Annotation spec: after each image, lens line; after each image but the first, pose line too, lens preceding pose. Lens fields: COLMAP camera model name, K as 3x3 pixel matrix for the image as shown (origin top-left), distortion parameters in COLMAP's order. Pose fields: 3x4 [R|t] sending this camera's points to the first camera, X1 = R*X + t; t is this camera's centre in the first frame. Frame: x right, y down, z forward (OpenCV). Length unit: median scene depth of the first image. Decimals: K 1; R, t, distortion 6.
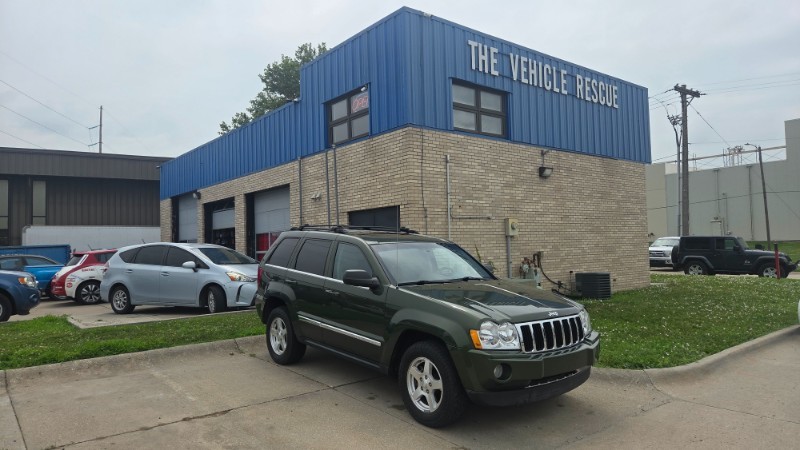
lens RADIAL K [[532.4, 0, 401.3], [0, 532.4, 221.2], [0, 0, 1]] dist [0.080618, -0.068999]
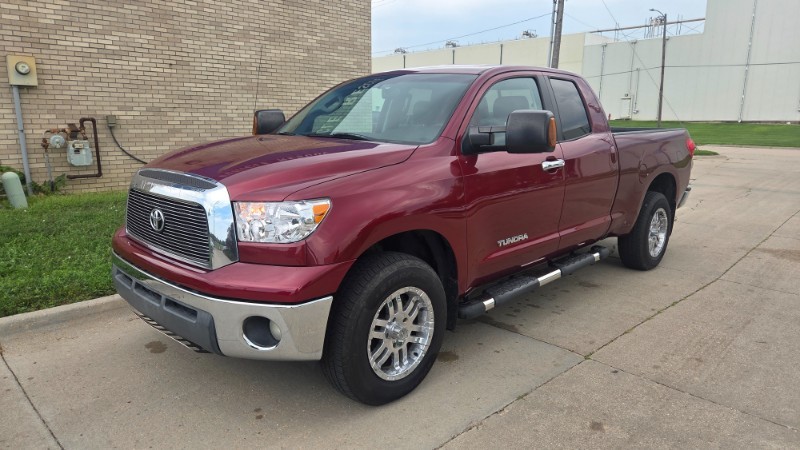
lens RADIAL K [[532.4, 0, 401.3], [0, 532.4, 221.2], [0, 0, 1]] dist [0.080618, -0.068999]
pose [[0.995723, 0.011409, 0.091681, 0.538927], [-0.032290, 0.972738, 0.229649, 0.019731], [-0.086561, -0.231627, 0.968946, 0.315225]]
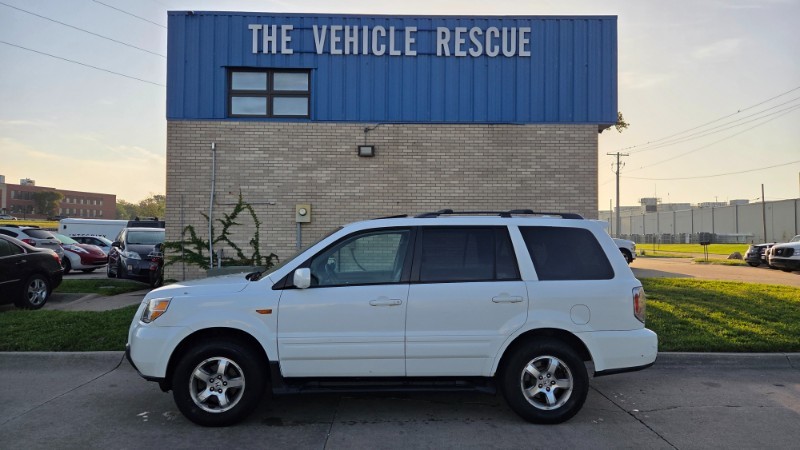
lens RADIAL K [[530.3, 0, 402.1], [0, 530.3, 218.9], [0, 0, 1]] dist [0.081384, -0.067772]
pose [[0.781897, 0.001917, -0.623404, 0.866642], [0.006153, 0.999923, 0.010792, 0.011237], [0.623377, -0.012274, 0.781825, 0.355510]]
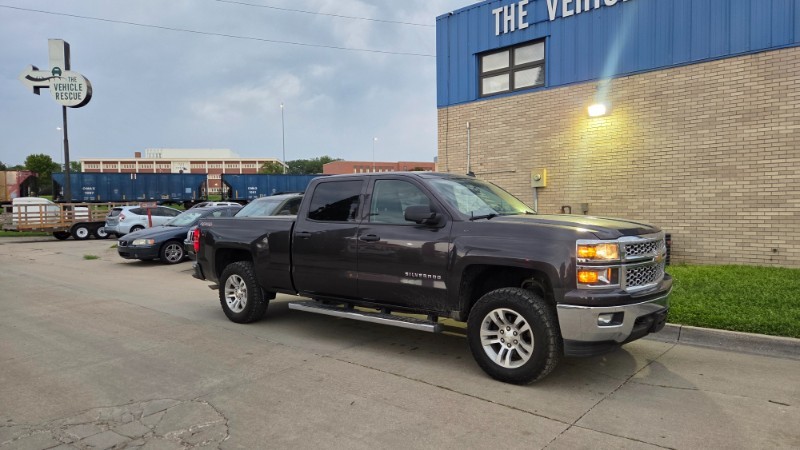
lens RADIAL K [[530.3, 0, 402.1], [0, 530.3, 218.9], [0, 0, 1]] dist [0.081384, -0.067772]
pose [[0.162391, 0.041583, -0.985850, 1.073485], [0.056986, 0.997049, 0.051442, 0.019423], [0.985080, -0.064533, 0.159542, 0.551977]]
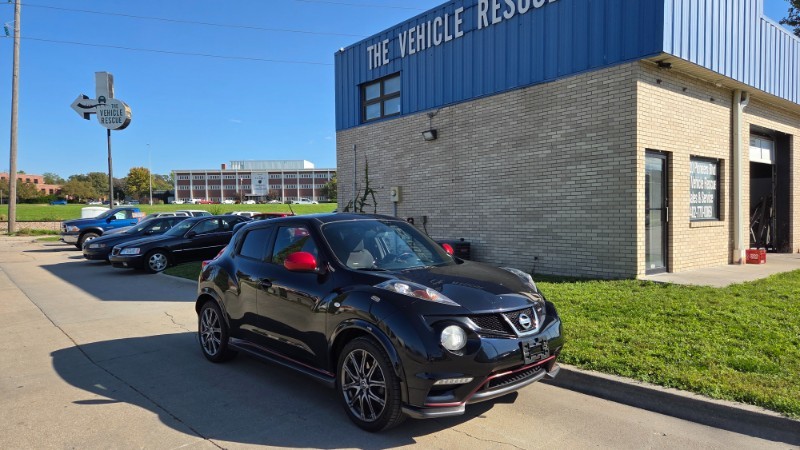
lens RADIAL K [[530.3, 0, 402.1], [0, 530.3, 218.9], [0, 0, 1]] dist [0.081384, -0.067772]
pose [[0.014472, 0.027260, -0.999524, 1.253767], [0.058165, 0.997913, 0.028058, 0.030908], [0.998202, -0.058543, 0.012856, 0.935000]]
